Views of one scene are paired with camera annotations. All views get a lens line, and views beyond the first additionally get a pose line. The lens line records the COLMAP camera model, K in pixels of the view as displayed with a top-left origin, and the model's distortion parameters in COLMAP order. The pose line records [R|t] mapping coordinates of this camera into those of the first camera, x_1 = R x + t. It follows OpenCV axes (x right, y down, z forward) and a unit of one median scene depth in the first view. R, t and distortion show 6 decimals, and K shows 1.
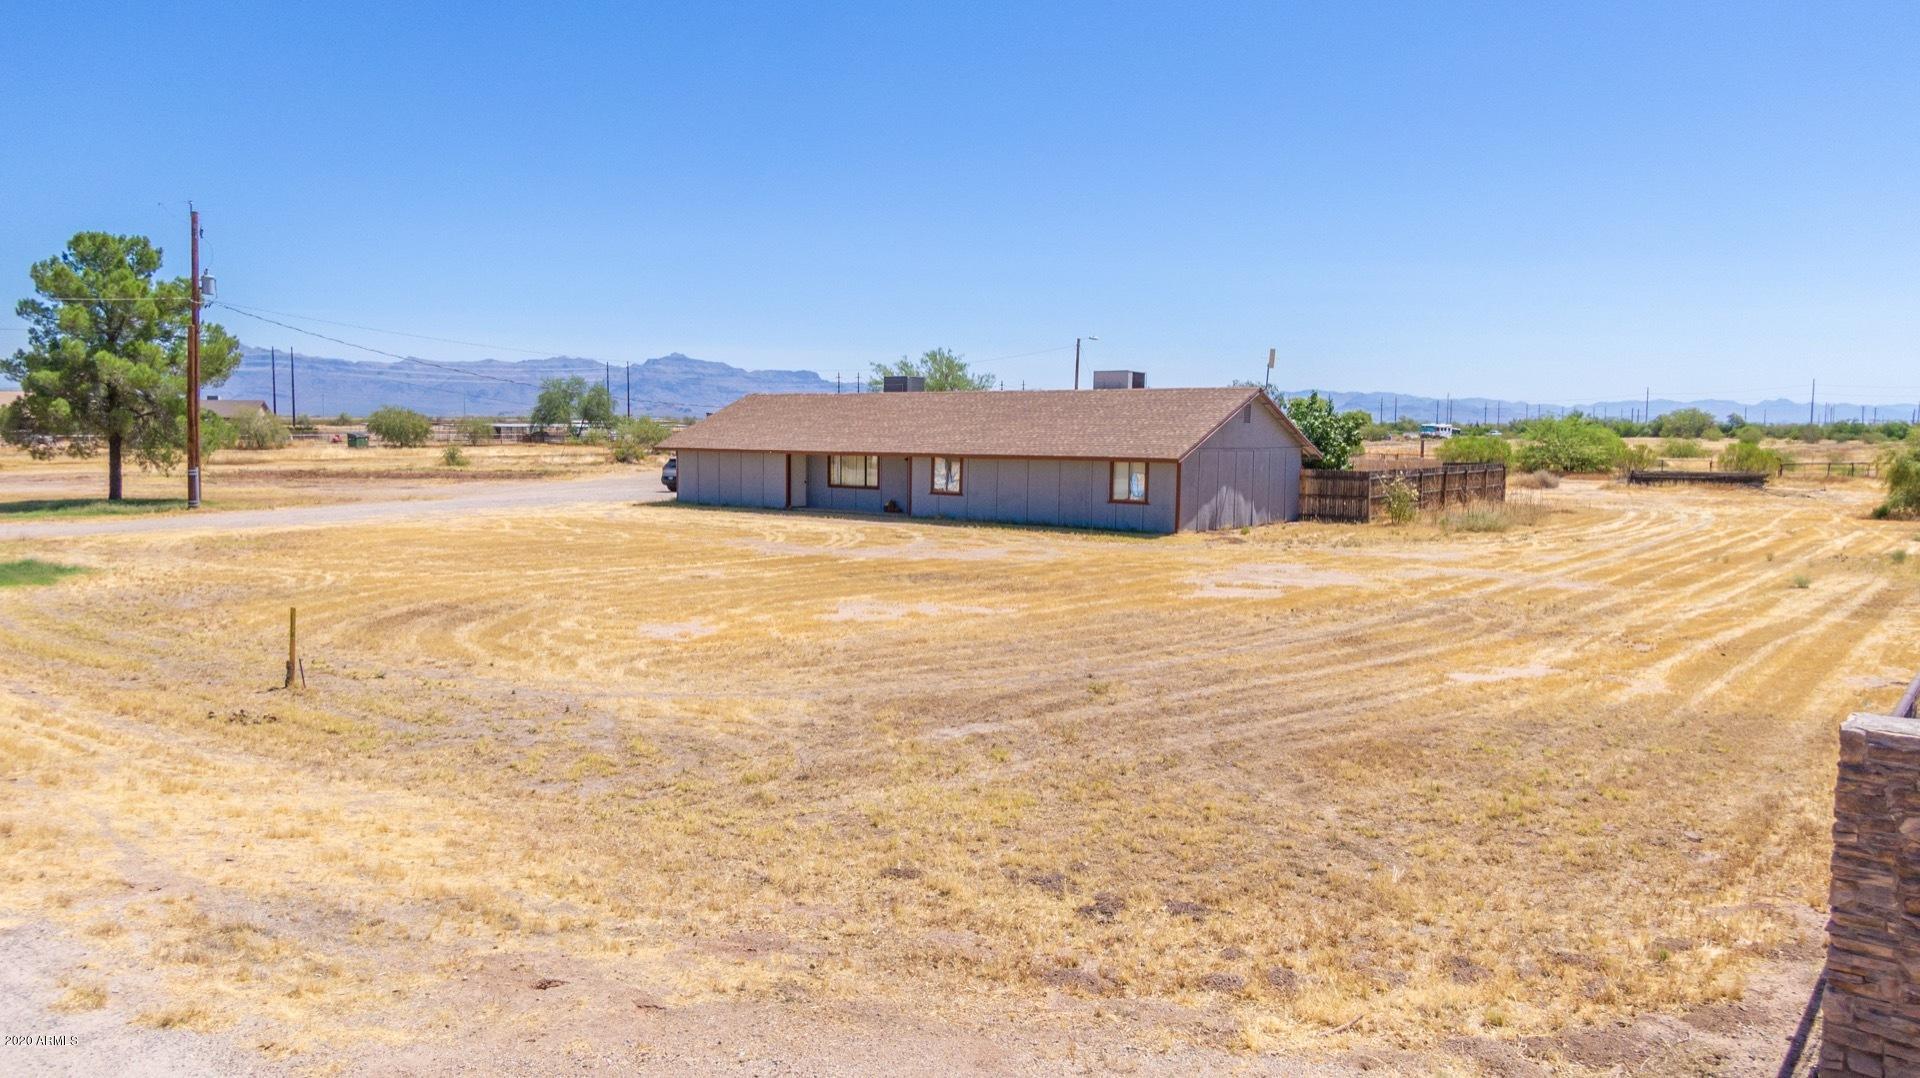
lens RADIAL K [[1365.8, 0, 966.8], [0, 1365.8, 537.4], [0, 0, 1]] dist [0.034129, -0.051045]
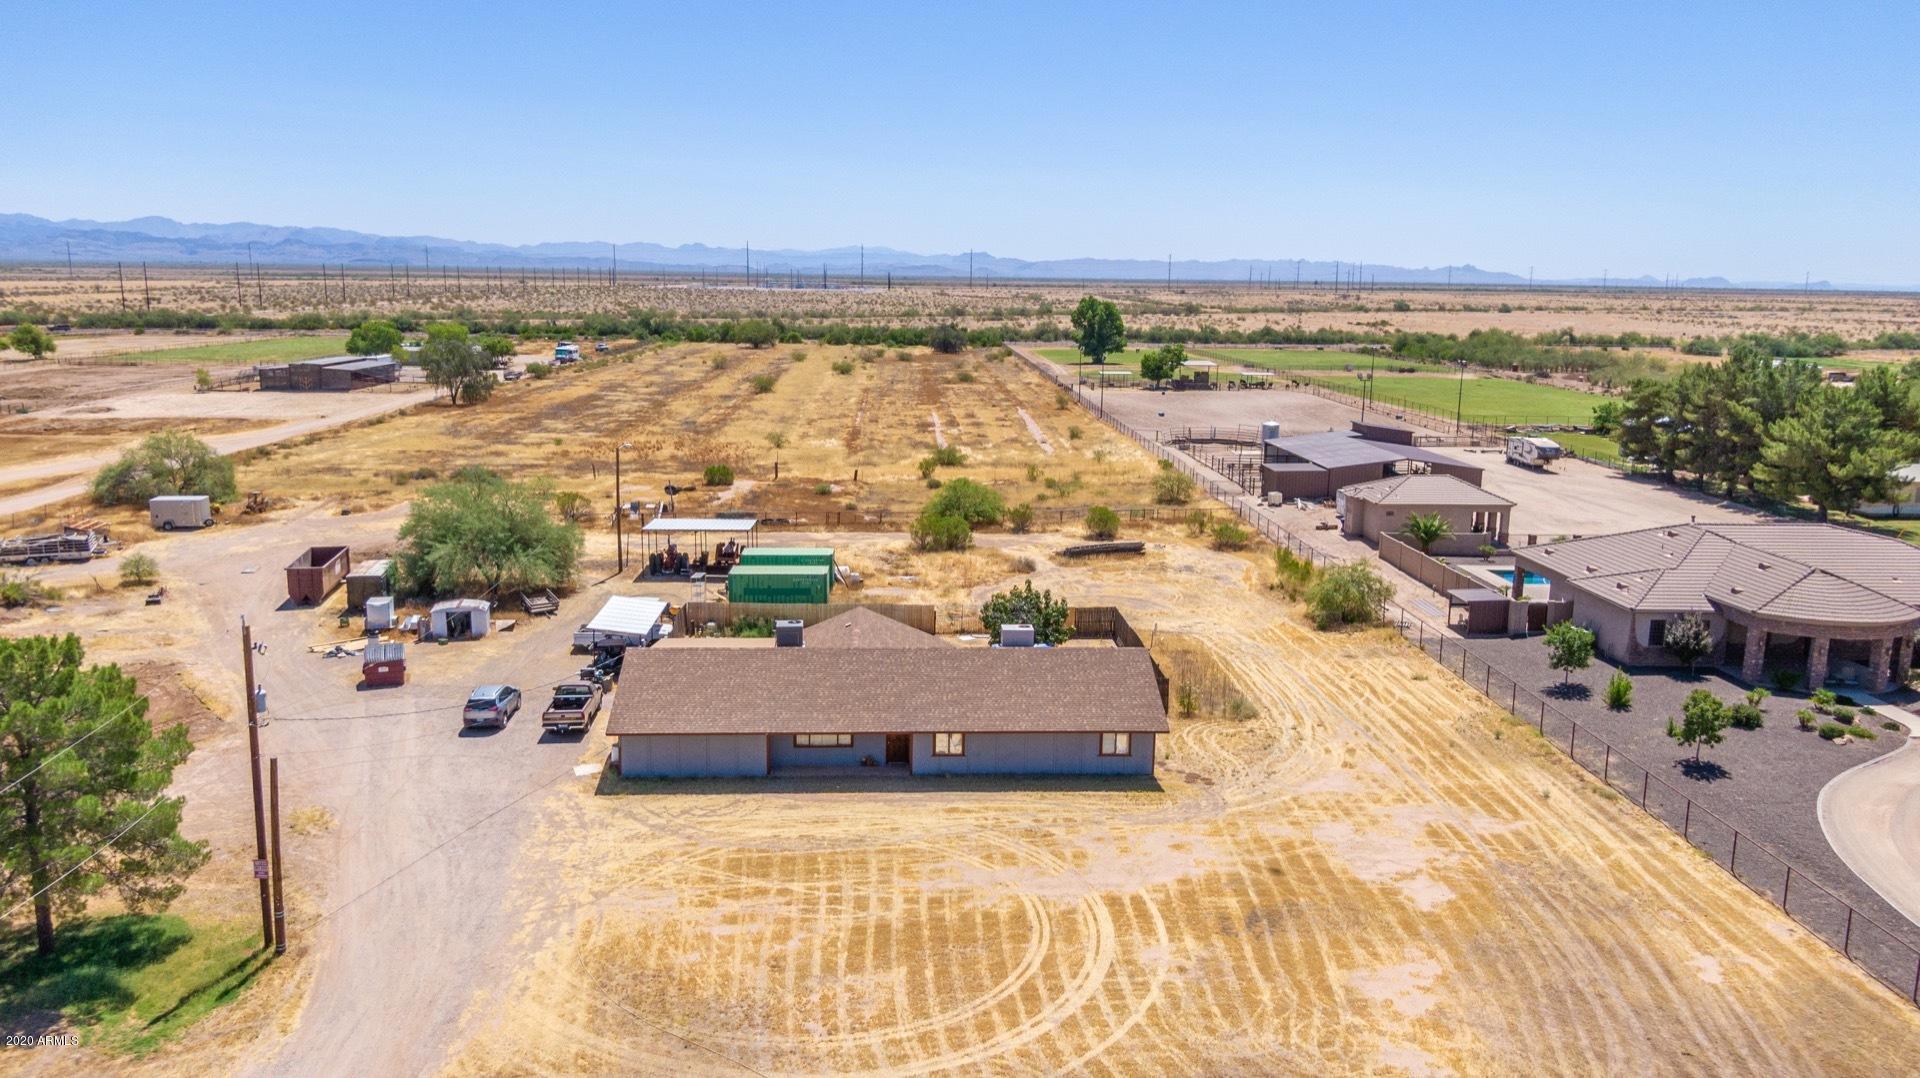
lens RADIAL K [[1365.8, 0, 959.4], [0, 1365.8, 532.5], [0, 0, 1]] dist [0.034129, -0.051045]
pose [[0.752293, -0.117609, 0.648246, -0.792006], [0.044315, 0.990742, 0.128319, -0.393287], [-0.657336, -0.067807, 0.750541, 0.054906]]
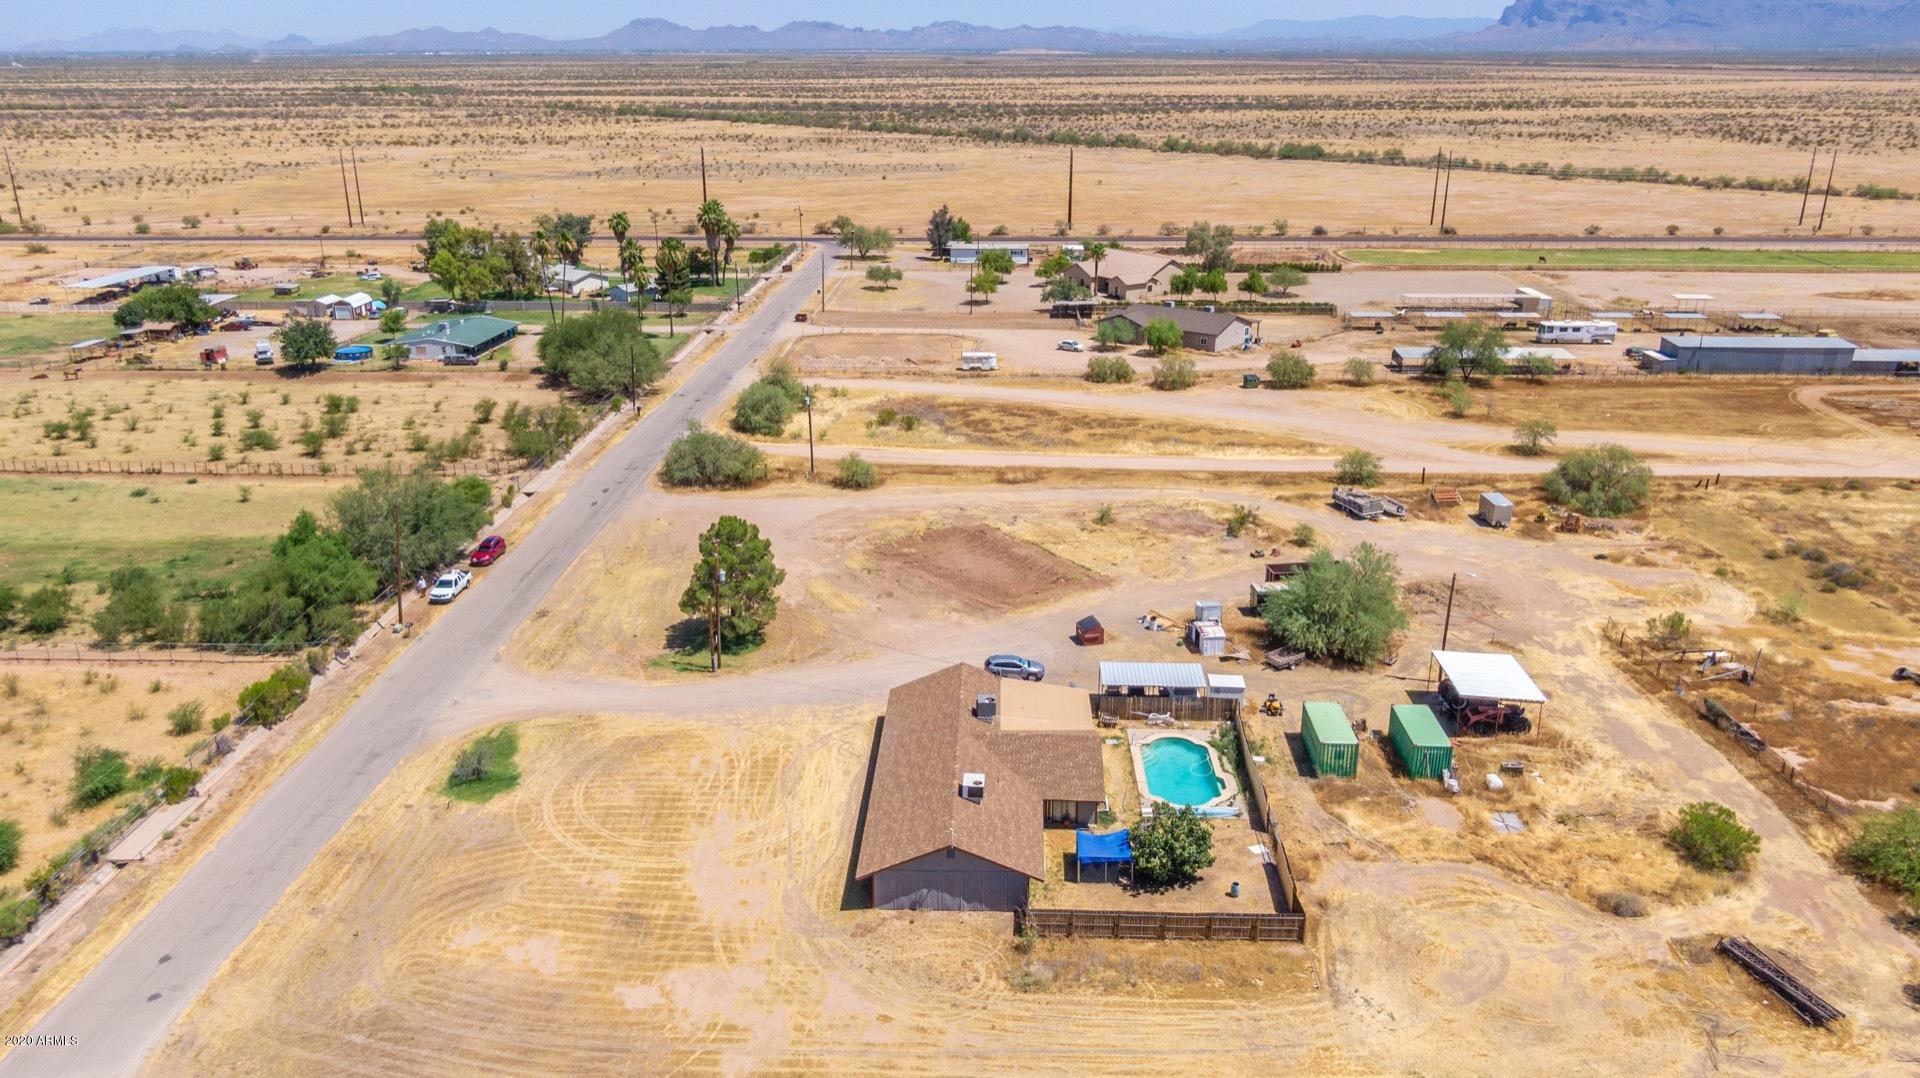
lens RADIAL K [[1365.8, 0, 953.0], [0, 1365.8, 538.9], [0, 0, 1]] dist [0.034129, -0.051045]
pose [[0.589219, 0.264482, -0.763459, 1.327259], [-0.059120, 0.956486, 0.285724, -0.901240], [0.805807, -0.123219, 0.579216, 0.051462]]
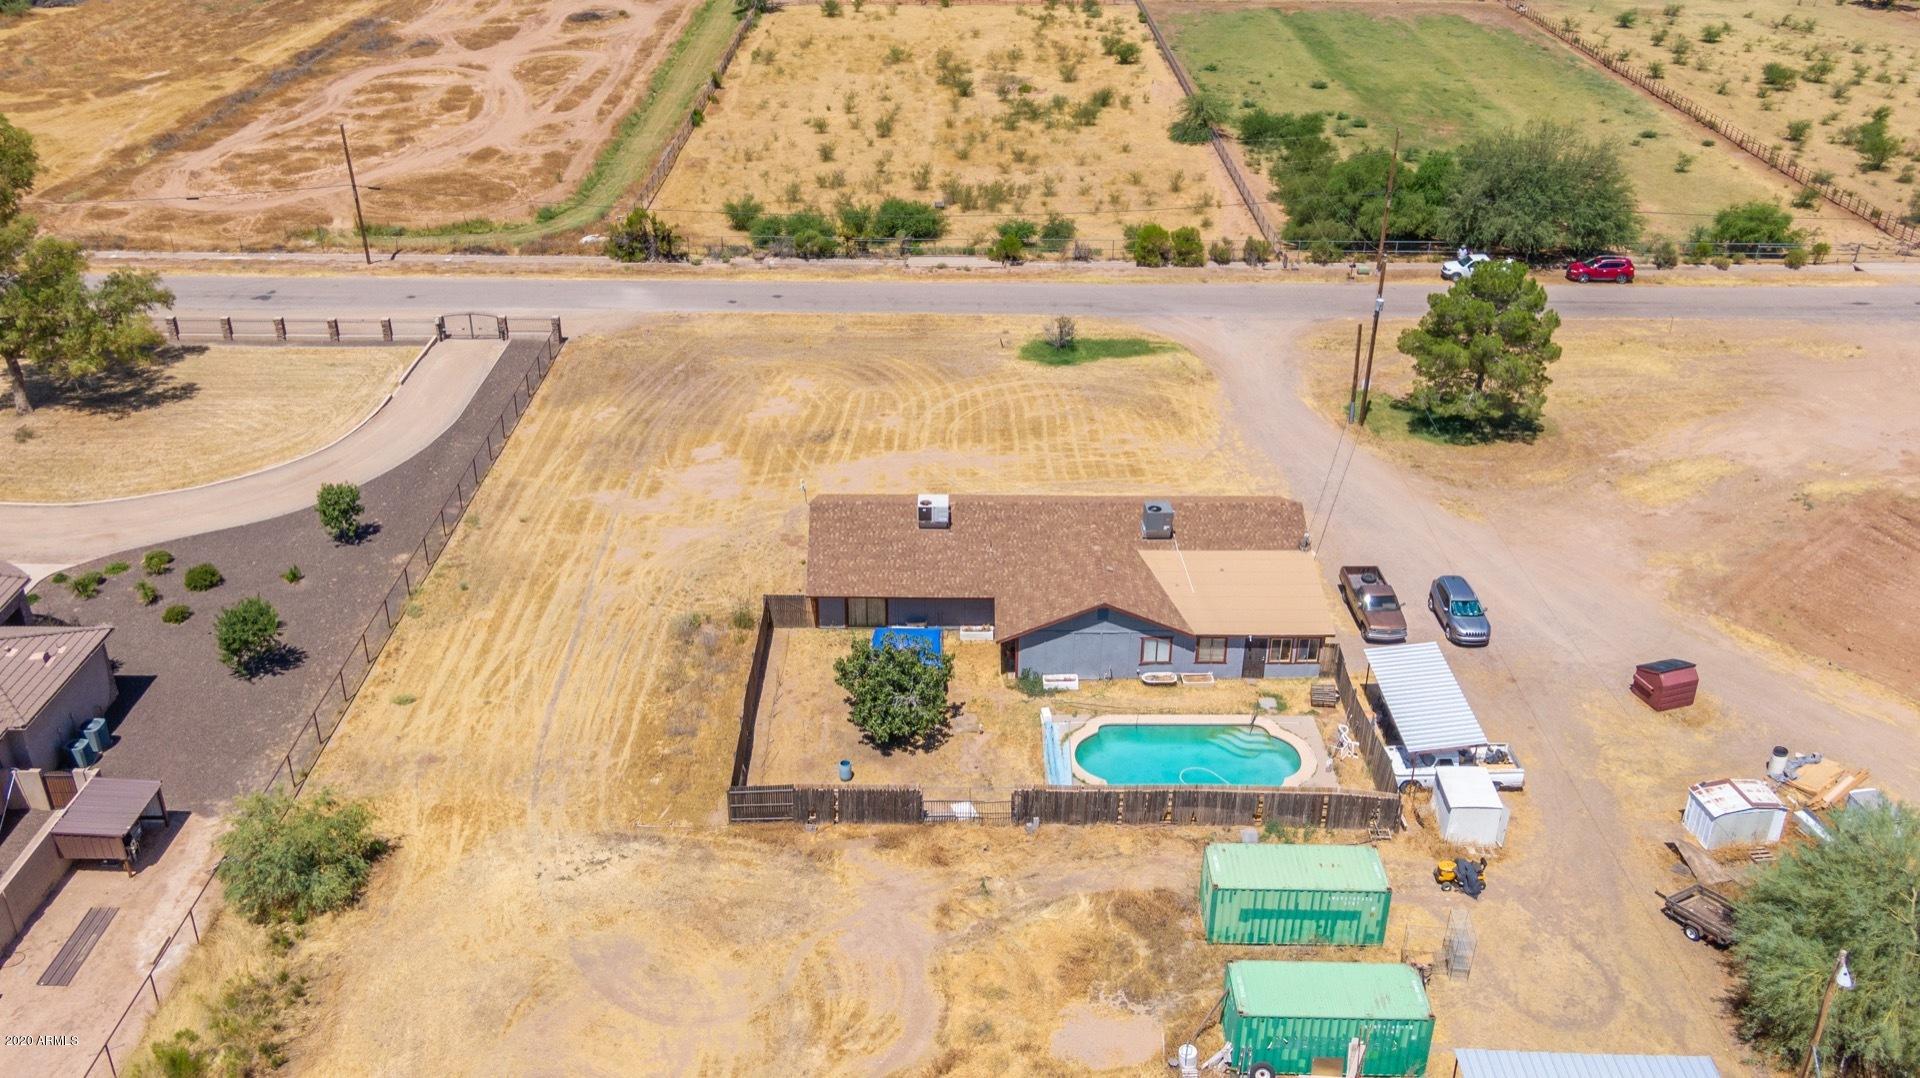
lens RADIAL K [[1632.0, 0, 950.6], [0, 1632.0, 538.7], [0, 0, 1]] dist [0.047672, -0.001144]
pose [[-0.782334, 0.277539, -0.557607, 1.031903], [-0.065587, 0.853553, 0.516861, -0.942436], [0.619396, 0.440930, -0.649561, 2.119337]]
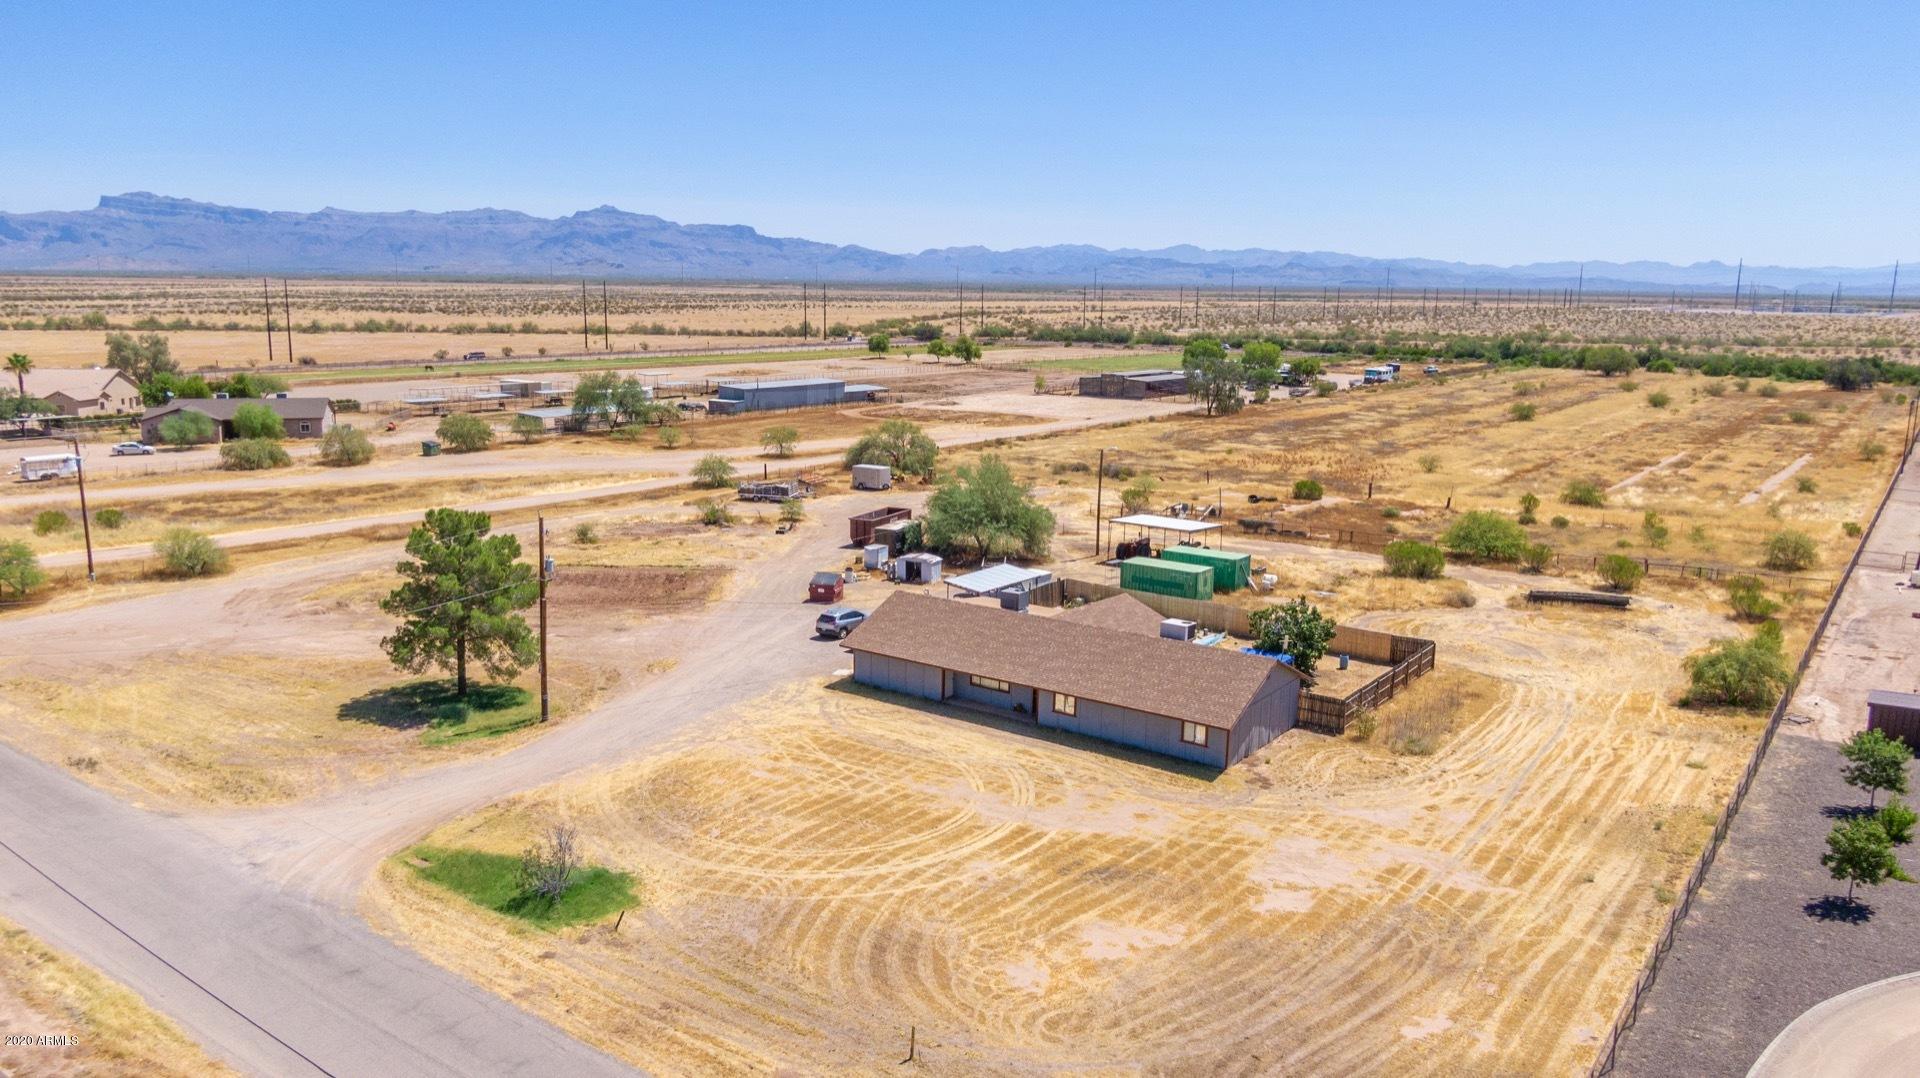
lens RADIAL K [[1365.8, 0, 963.5], [0, 1365.8, 545.3], [0, 0, 1]] dist [0.034129, -0.051045]
pose [[0.999098, -0.000608, 0.042458, -0.185271], [-0.004009, 0.994080, 0.108579, -0.370872], [-0.042272, -0.108652, 0.993181, -0.450017]]
